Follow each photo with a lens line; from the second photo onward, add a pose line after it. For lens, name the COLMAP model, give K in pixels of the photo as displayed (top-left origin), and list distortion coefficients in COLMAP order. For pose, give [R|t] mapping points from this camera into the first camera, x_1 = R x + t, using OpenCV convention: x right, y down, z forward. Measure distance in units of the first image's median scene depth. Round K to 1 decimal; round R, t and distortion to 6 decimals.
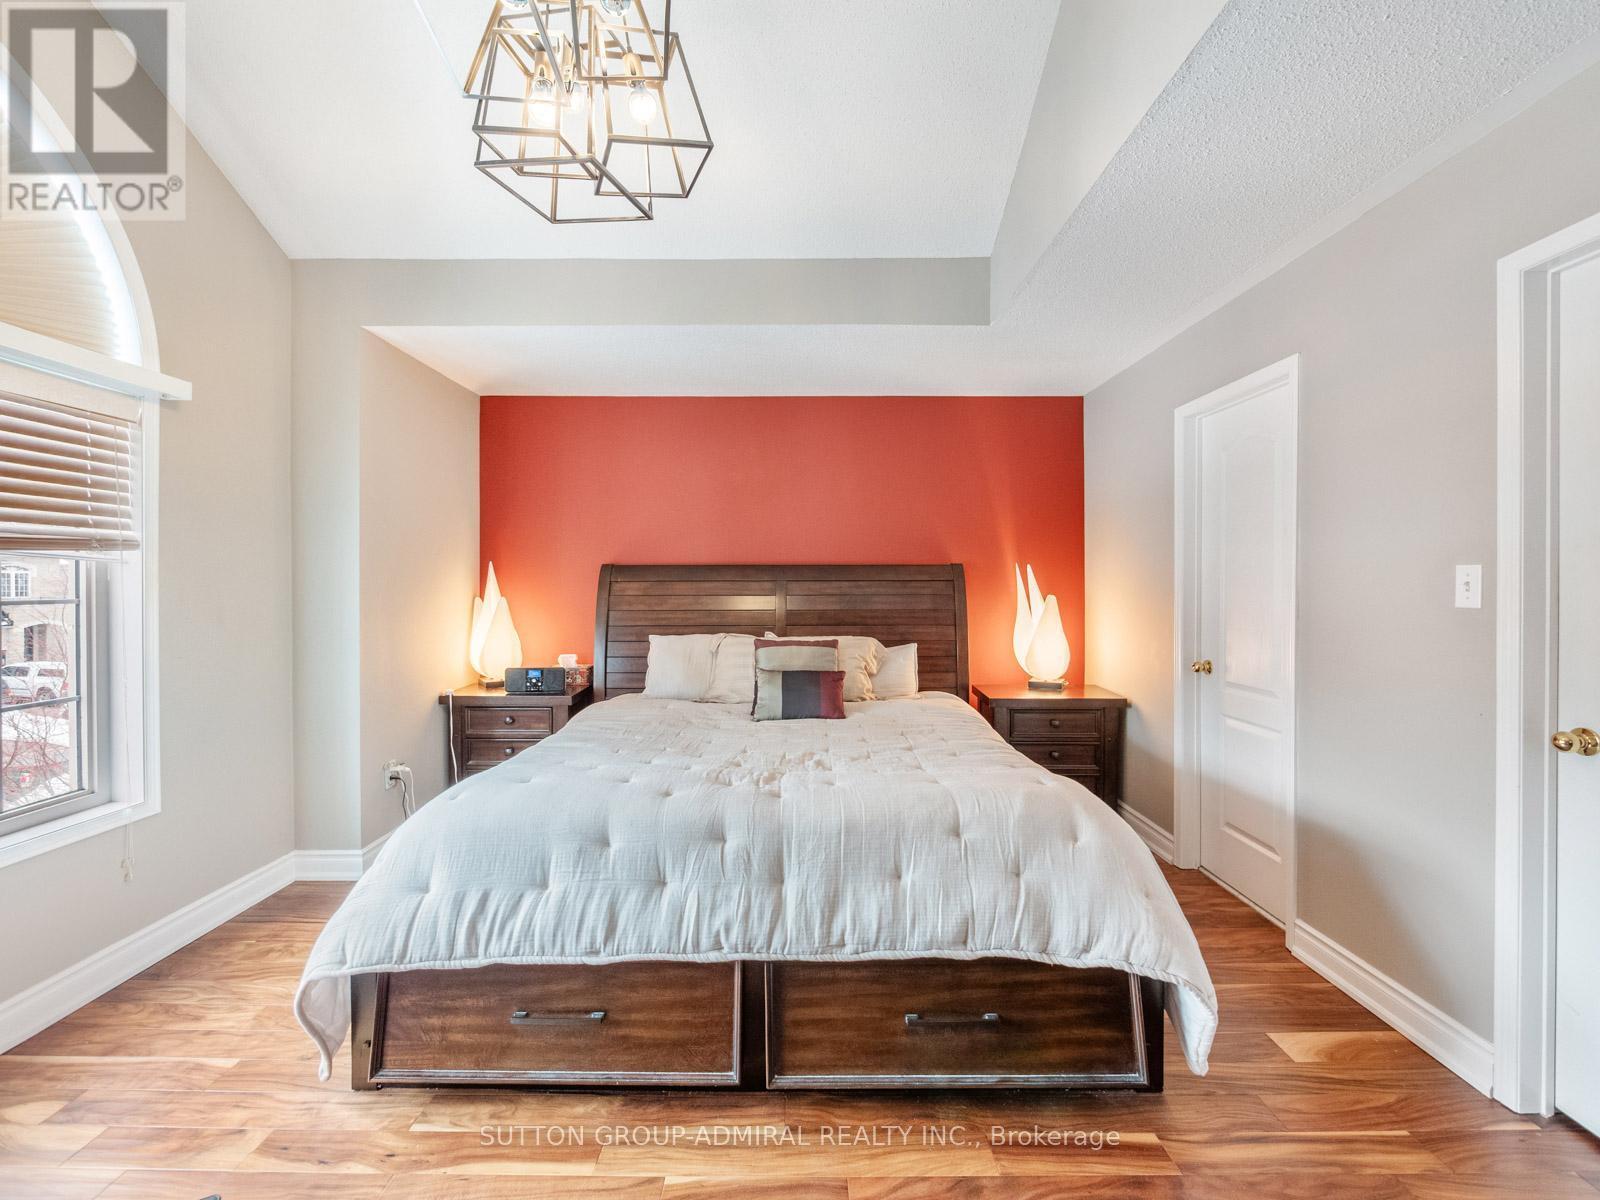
lens RADIAL K [[675.8, 0, 800.5], [0, 675.8, 590.5], [0, 0, 1]] dist [-0.011763, 0.002630]
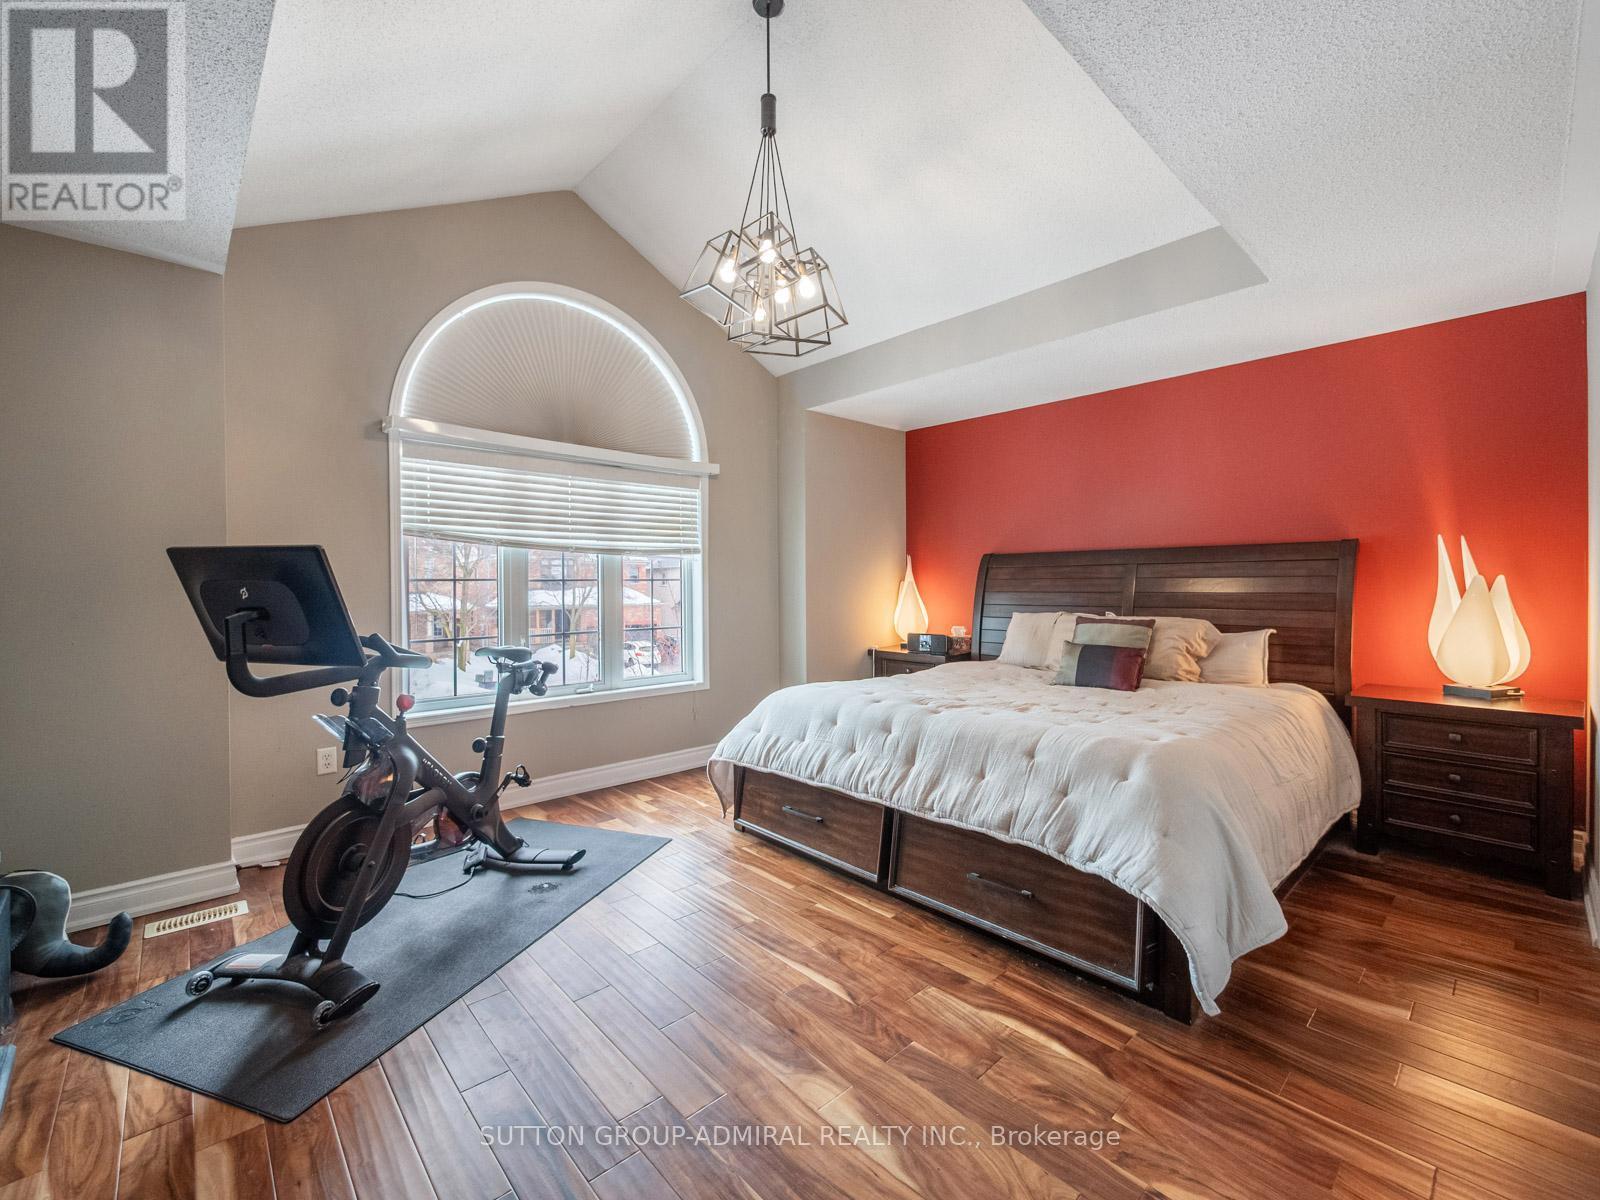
lens RADIAL K [[675.8, 0, 796.9], [0, 675.8, 595.6], [0, 0, 1]] dist [-0.011763, 0.002630]
pose [[0.677740, 0.011480, -0.735212, 0.893289], [-0.000362, 0.999883, 0.015278, 0.042119], [0.735301, -0.010088, 0.677665, -0.185450]]
